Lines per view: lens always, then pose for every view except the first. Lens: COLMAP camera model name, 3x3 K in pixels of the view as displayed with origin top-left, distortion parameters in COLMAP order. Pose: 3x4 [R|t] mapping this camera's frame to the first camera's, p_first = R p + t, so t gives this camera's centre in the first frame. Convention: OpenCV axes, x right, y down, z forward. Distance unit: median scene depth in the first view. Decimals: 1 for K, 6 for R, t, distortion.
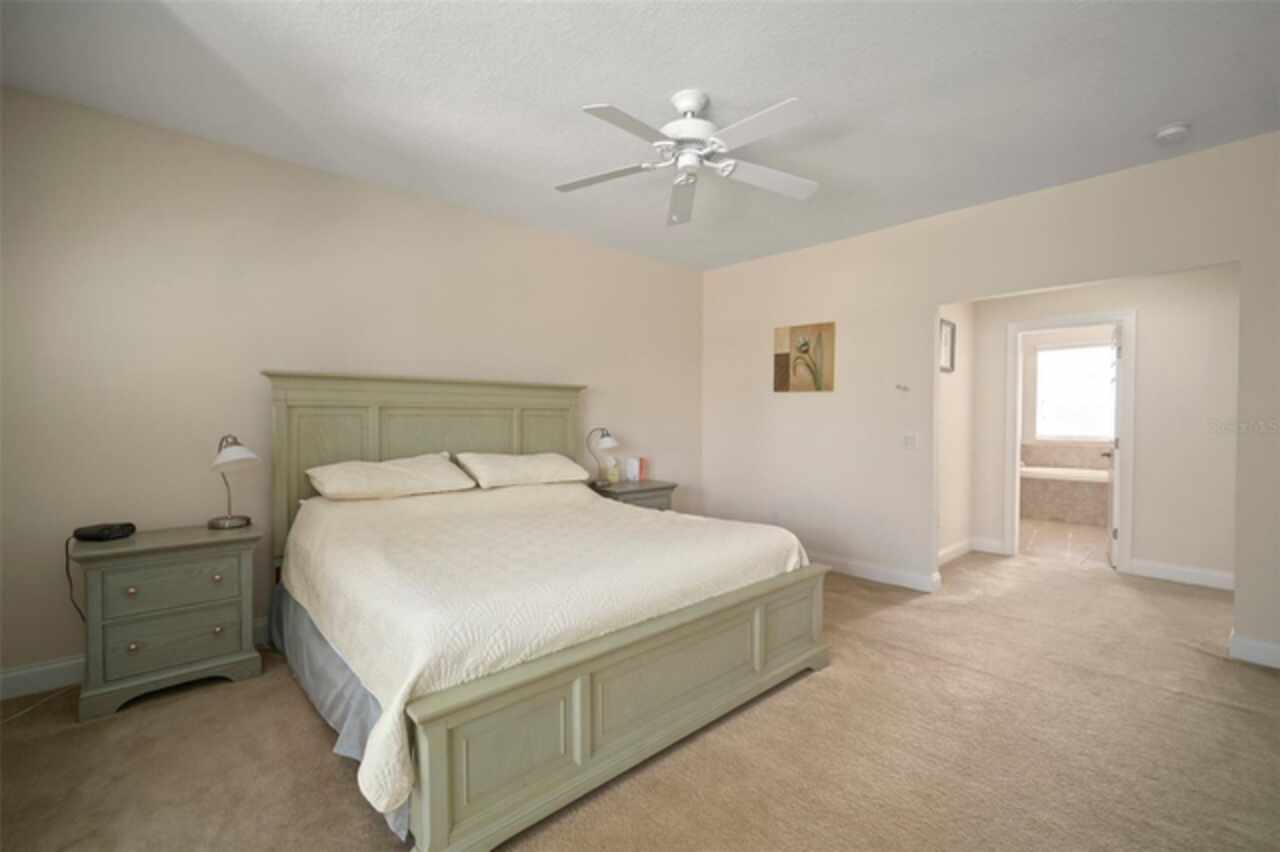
lens RADIAL K [[578.7, 0, 643.6], [0, 578.7, 420.7], [0, 0, 1]] dist [-0.007623, 0.001498]
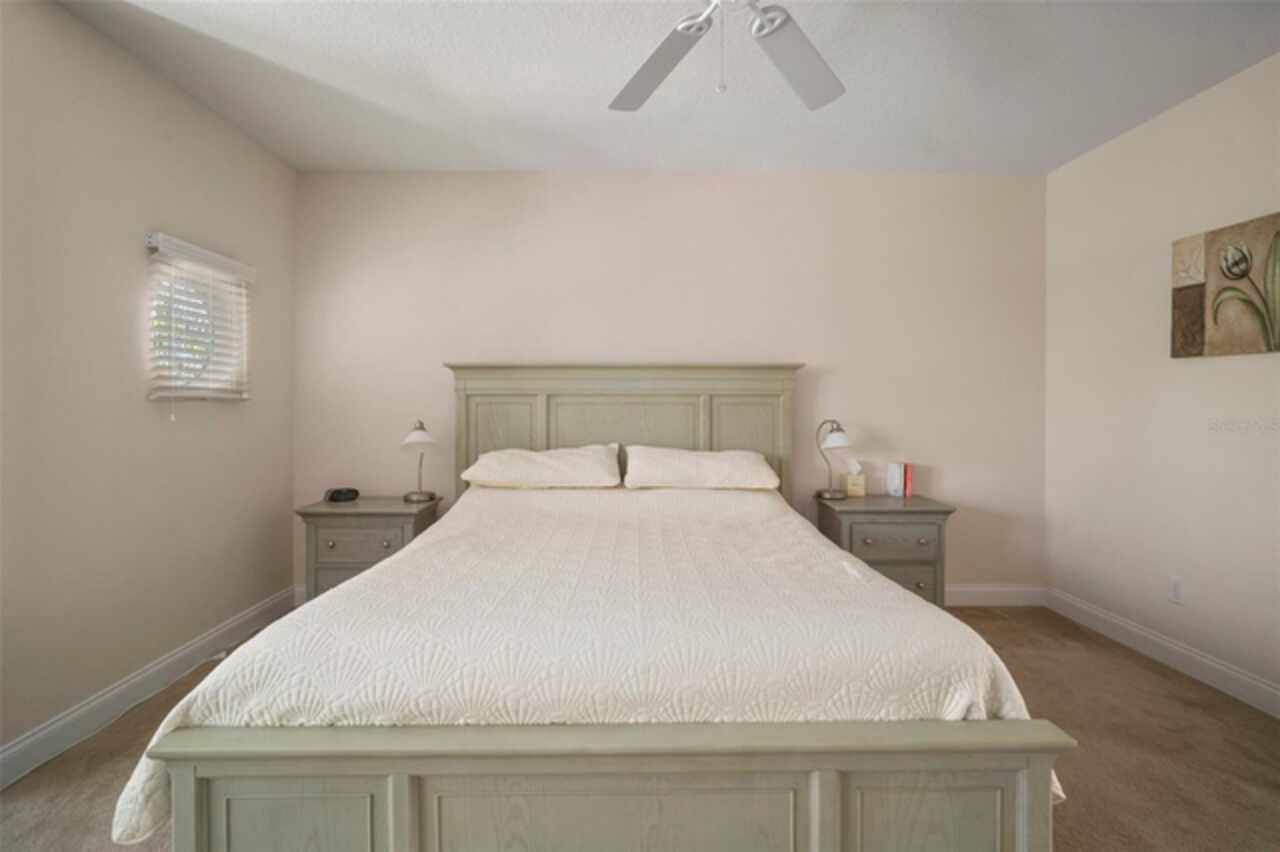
lens RADIAL K [[578.7, 0, 641.7], [0, 578.7, 401.7], [0, 0, 1]] dist [-0.007623, 0.001498]
pose [[0.730411, -0.003928, -0.682997, 0.286586], [-0.003767, 0.999945, -0.009779, -0.002689], [0.682998, 0.009715, 0.730356, 0.333108]]
